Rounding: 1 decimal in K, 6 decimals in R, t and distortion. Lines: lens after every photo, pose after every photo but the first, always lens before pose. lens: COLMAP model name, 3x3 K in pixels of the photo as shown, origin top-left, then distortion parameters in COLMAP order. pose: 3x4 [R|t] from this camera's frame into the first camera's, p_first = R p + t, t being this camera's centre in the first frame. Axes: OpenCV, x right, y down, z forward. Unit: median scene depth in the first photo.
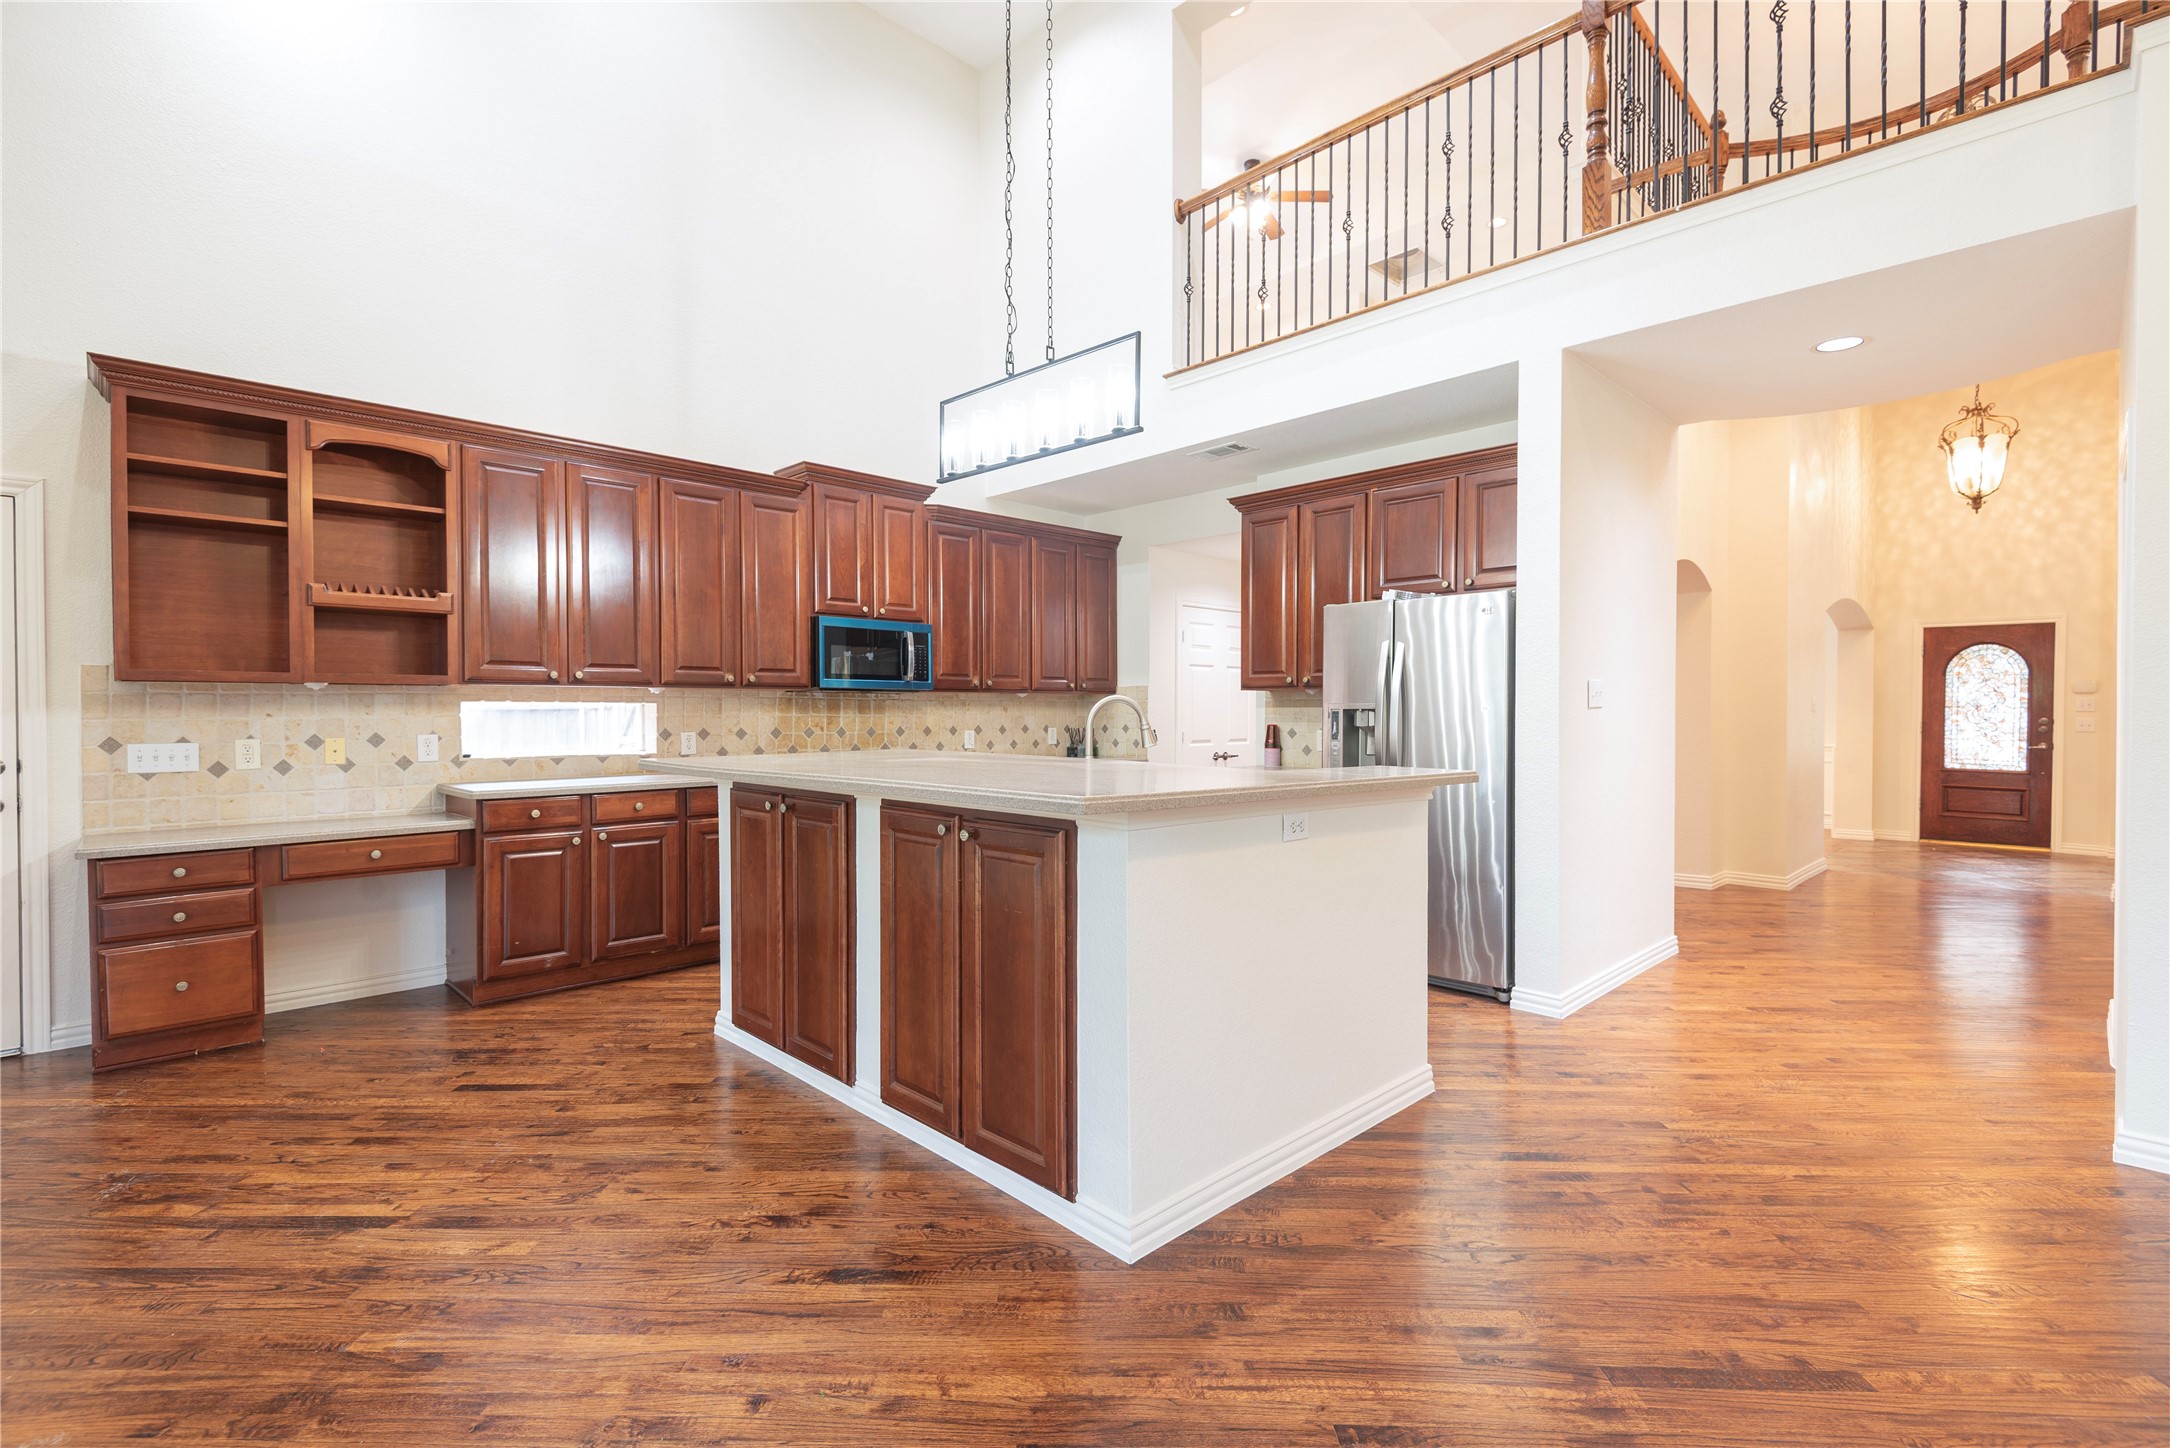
lens RADIAL K [[977.4, 0, 1087.4], [0, 977.4, 723.4], [0, 0, 1]] dist [0.025266, -0.016205]
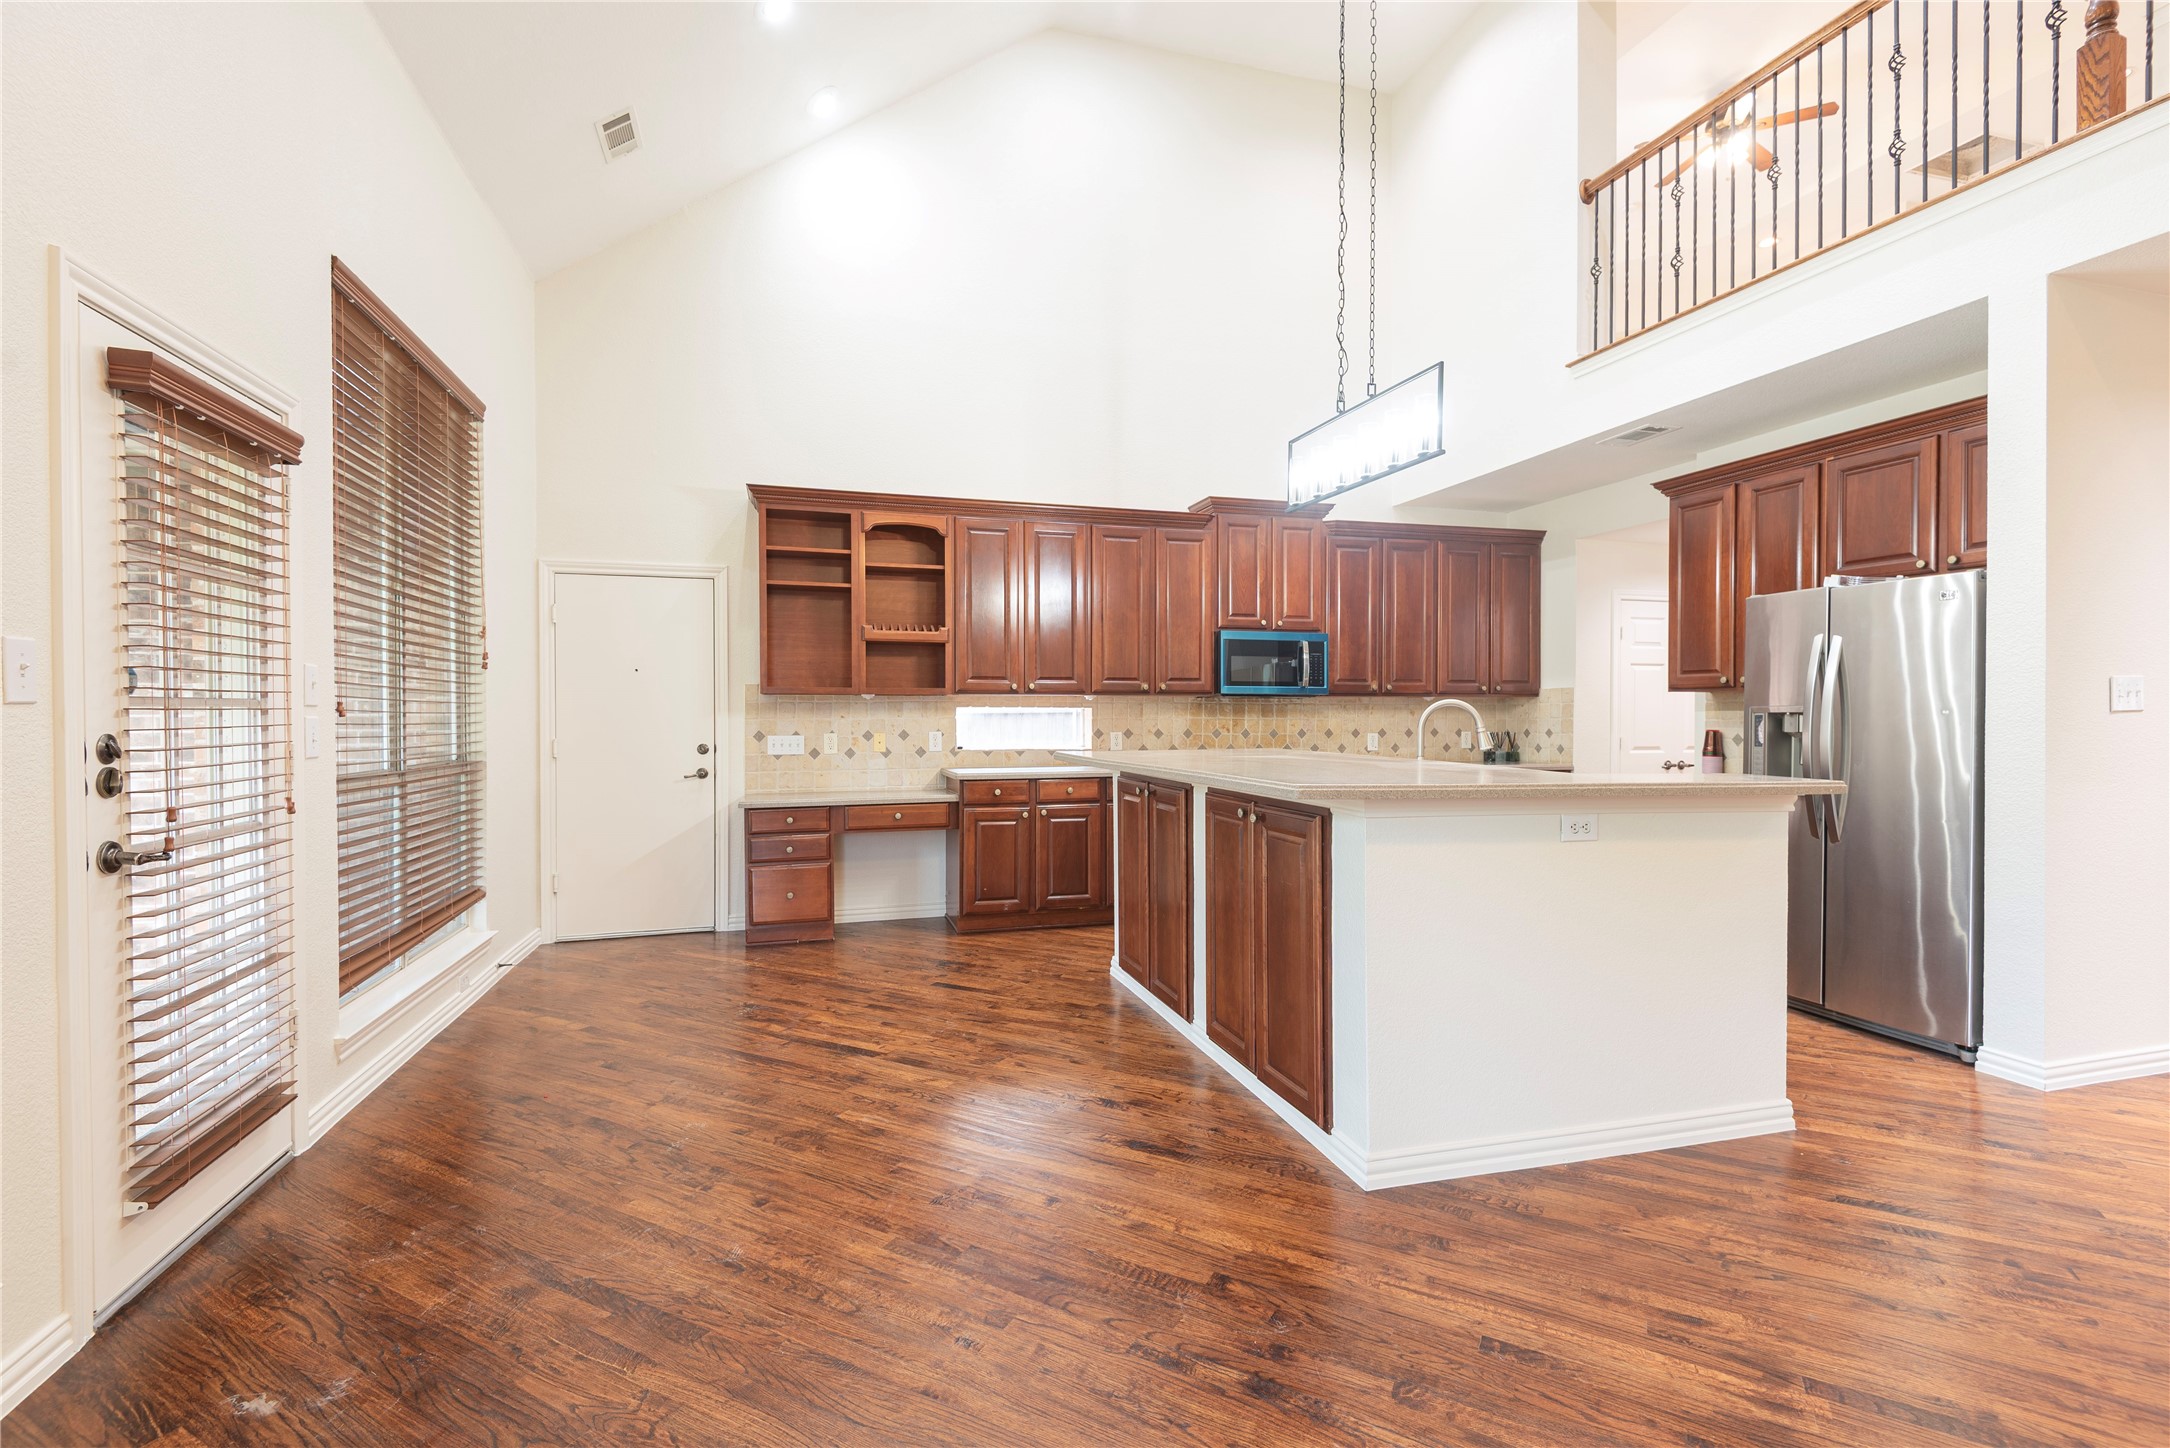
lens RADIAL K [[977.4, 0, 1084.5], [0, 977.4, 723.0], [0, 0, 1]] dist [0.025266, -0.016205]
pose [[0.882222, 0.004881, -0.470808, 0.120236], [-0.007068, 0.999971, -0.002877, 0.001733], [0.470780, 0.005866, 0.882231, -0.074449]]
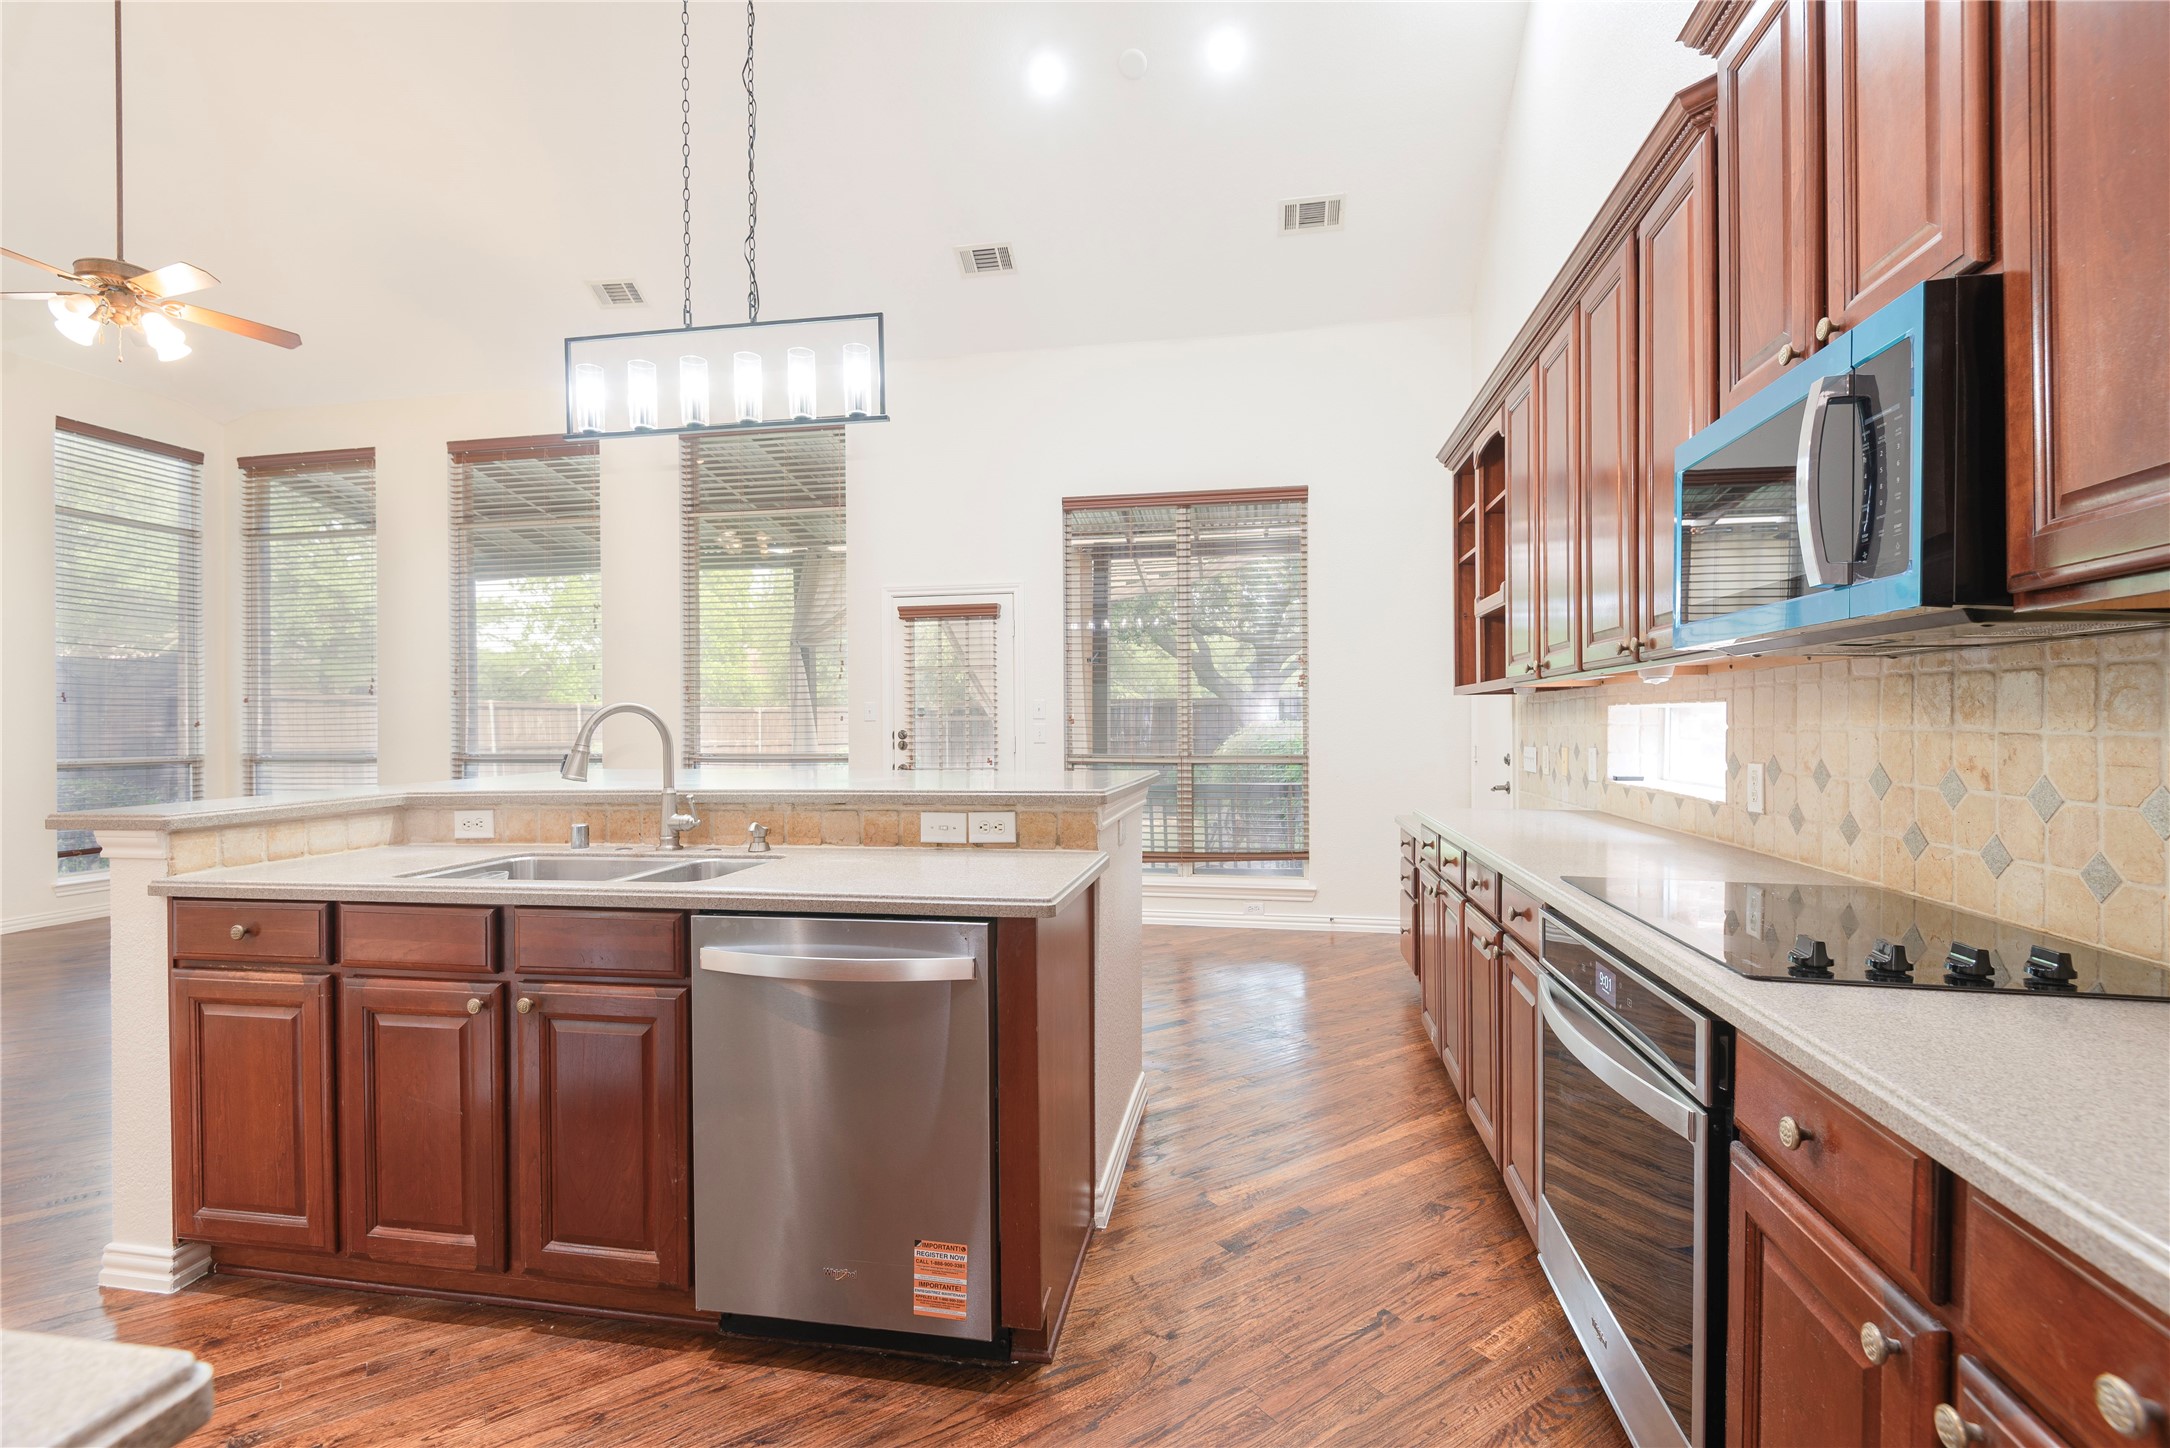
lens RADIAL K [[977.4, 0, 1084.9], [0, 977.4, 720.5], [0, 0, 1]] dist [0.025266, -0.016205]
pose [[-0.819881, 0.006276, -0.572499, 0.107016], [0.000845, 0.999952, 0.009752, -0.015159], [0.572533, 0.007512, -0.819847, 1.165554]]
